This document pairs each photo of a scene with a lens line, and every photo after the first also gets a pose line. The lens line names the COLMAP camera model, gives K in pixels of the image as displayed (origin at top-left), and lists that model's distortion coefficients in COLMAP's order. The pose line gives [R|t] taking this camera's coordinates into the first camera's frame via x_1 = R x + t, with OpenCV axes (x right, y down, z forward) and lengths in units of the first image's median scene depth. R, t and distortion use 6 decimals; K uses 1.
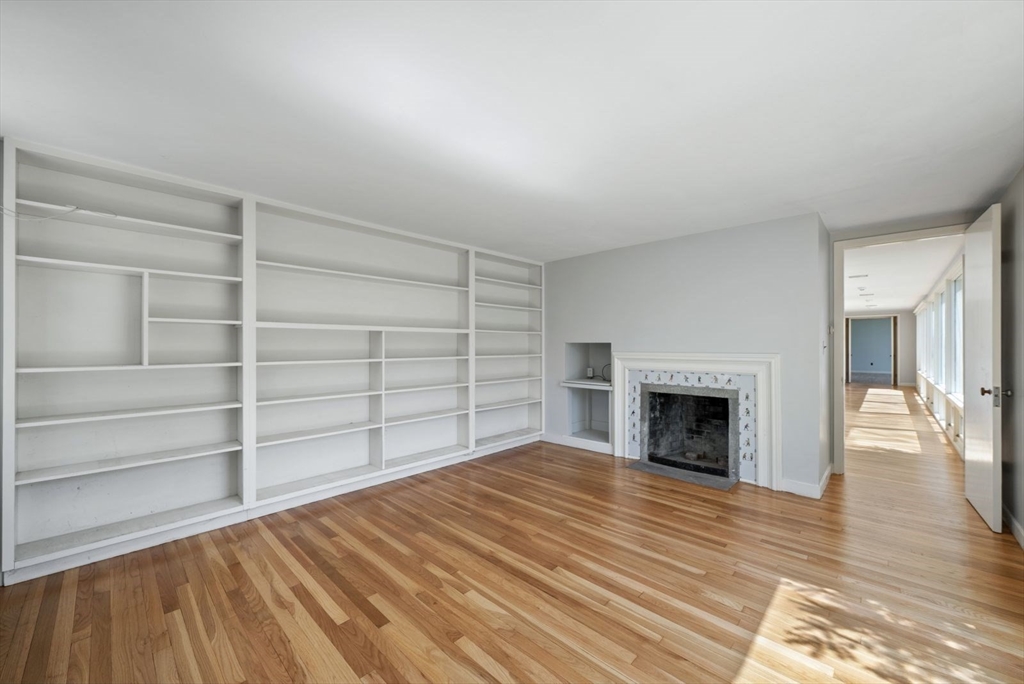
lens RADIAL K [[396.2, 0, 512.0], [0, 396.2, 342.0], [0, 0, 1]] dist [-0.000173, 0.000077]
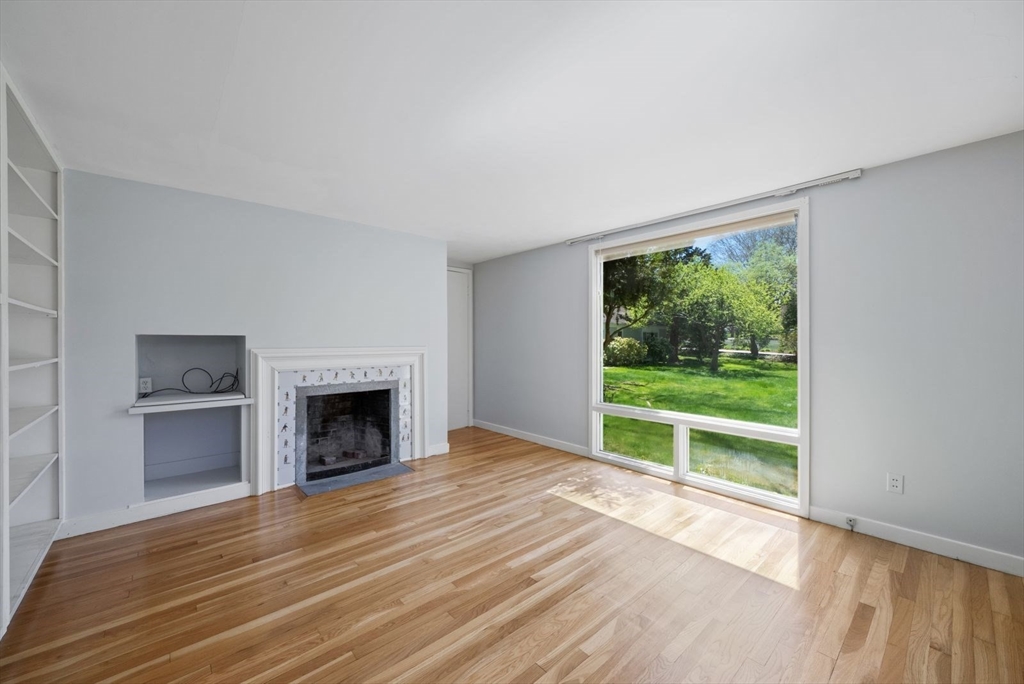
lens RADIAL K [[396.2, 0, 512.0], [0, 396.2, 342.0], [0, 0, 1]] dist [-0.000173, 0.000077]
pose [[0.084280, -0.005742, 0.996426, -0.495505], [-0.006997, 0.999955, 0.006354, 0.006743], [-0.996418, -0.007507, 0.084236, 0.593074]]
